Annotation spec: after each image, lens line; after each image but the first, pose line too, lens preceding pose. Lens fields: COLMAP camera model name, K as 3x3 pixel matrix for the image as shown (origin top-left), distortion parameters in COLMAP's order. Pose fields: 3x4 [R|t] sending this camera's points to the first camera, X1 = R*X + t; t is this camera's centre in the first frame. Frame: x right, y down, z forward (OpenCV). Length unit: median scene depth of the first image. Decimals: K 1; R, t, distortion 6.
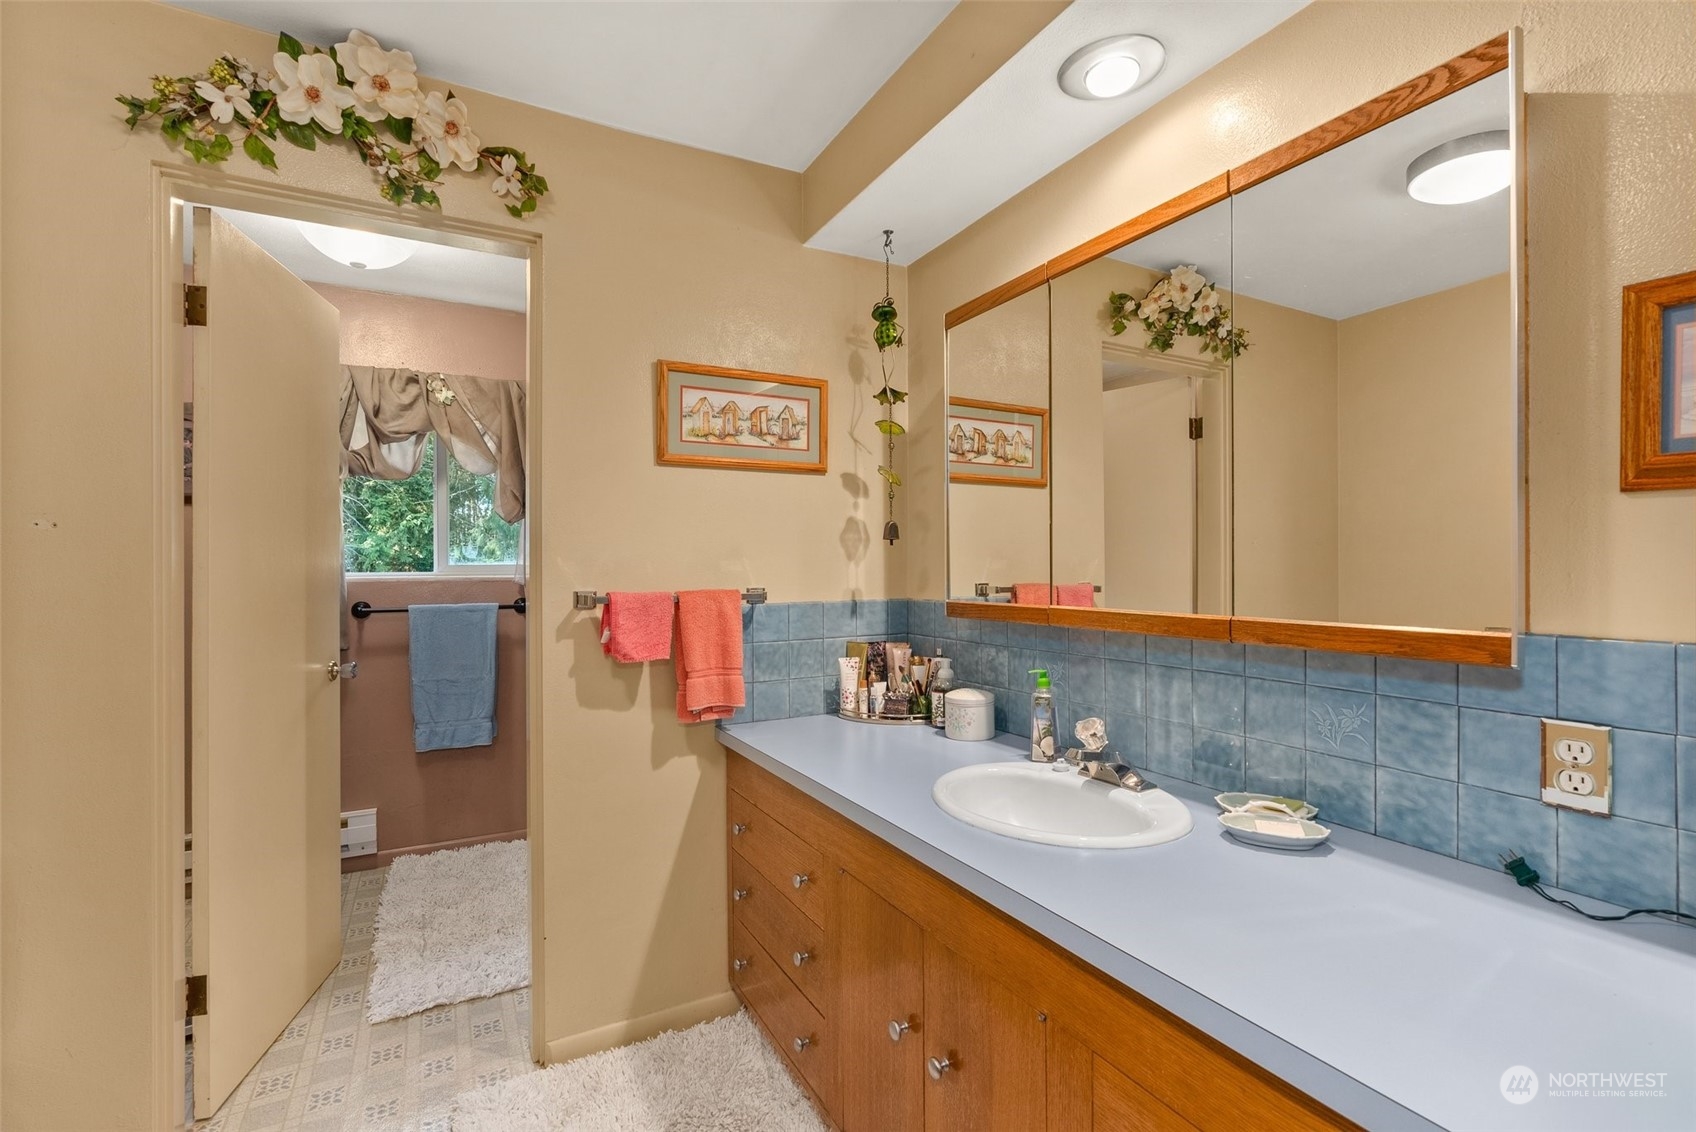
lens RADIAL K [[771.9, 0, 846.3], [0, 771.9, 567.2], [0, 0, 1]] dist [-0.006198, 0.001914]
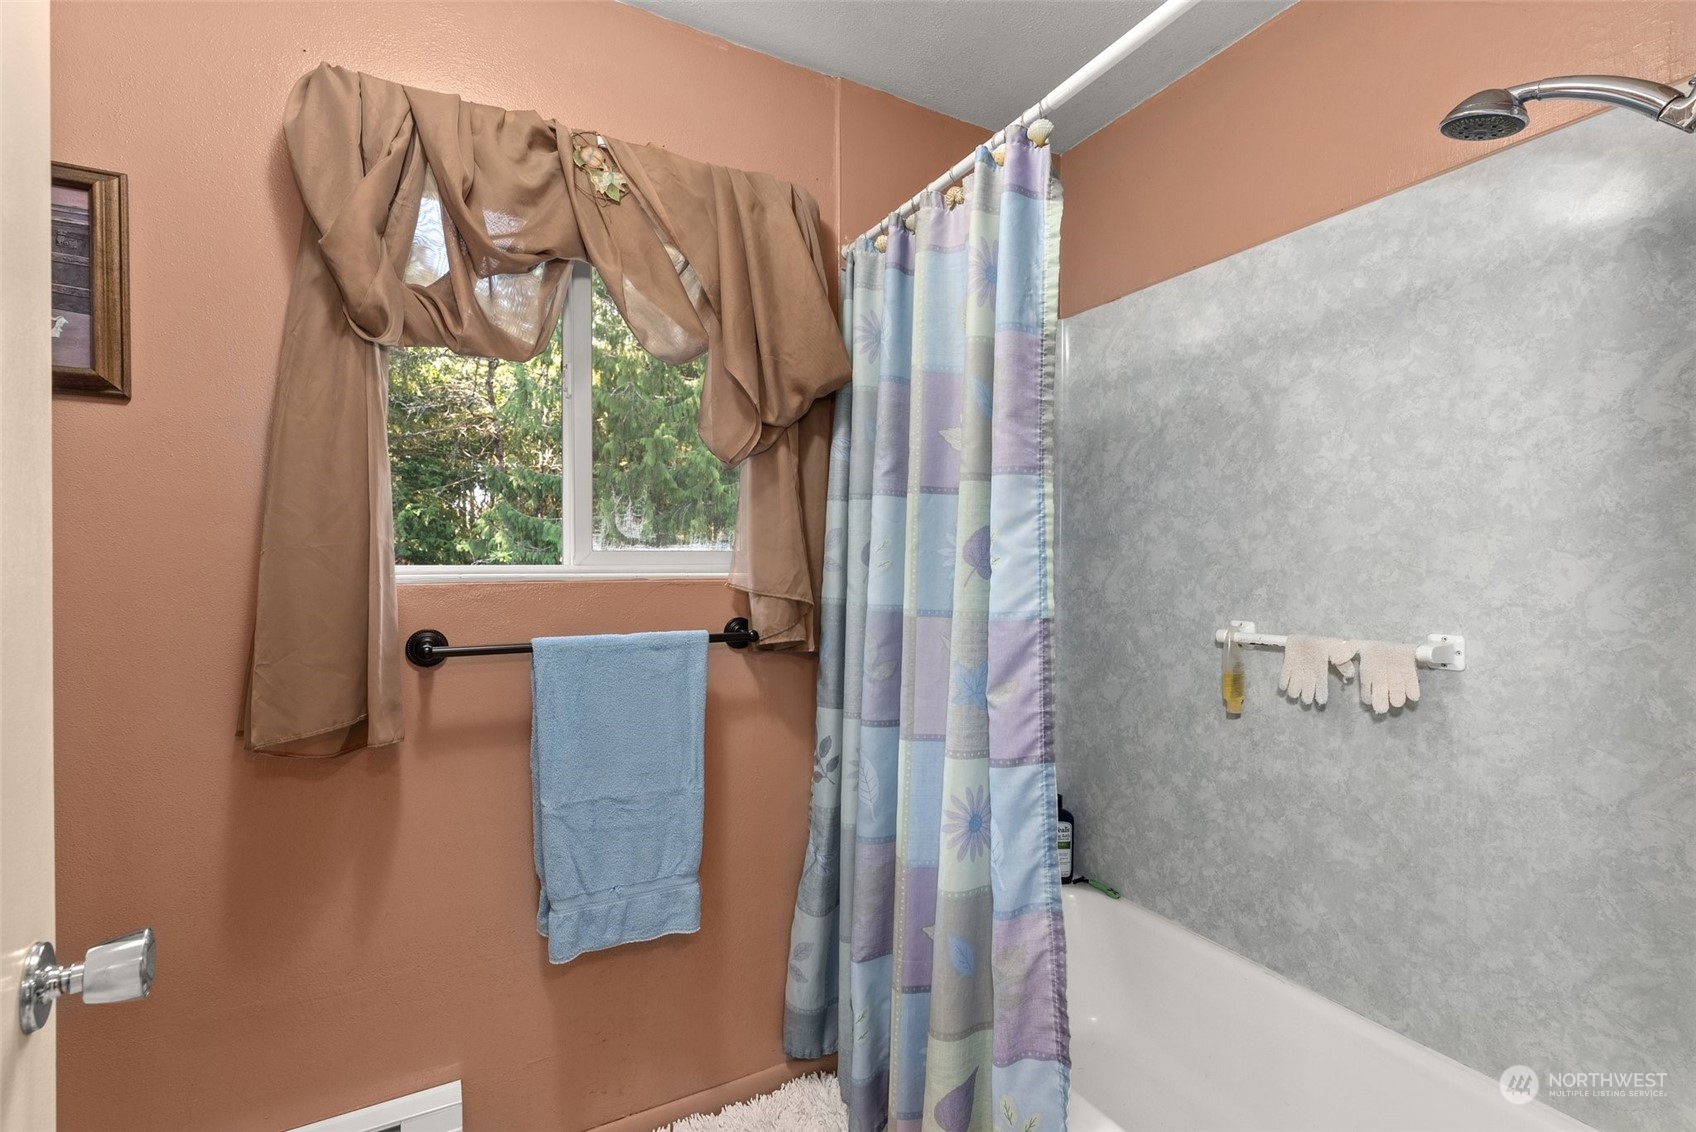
lens RADIAL K [[771.9, 0, 851.0], [0, 771.9, 568.0], [0, 0, 1]] dist [-0.006198, 0.001914]
pose [[0.999895, 0.003621, 0.013999, -0.385468], [-0.003707, 0.999974, 0.006161, 0.004629], [-0.013976, -0.006212, 0.999883, 0.542295]]
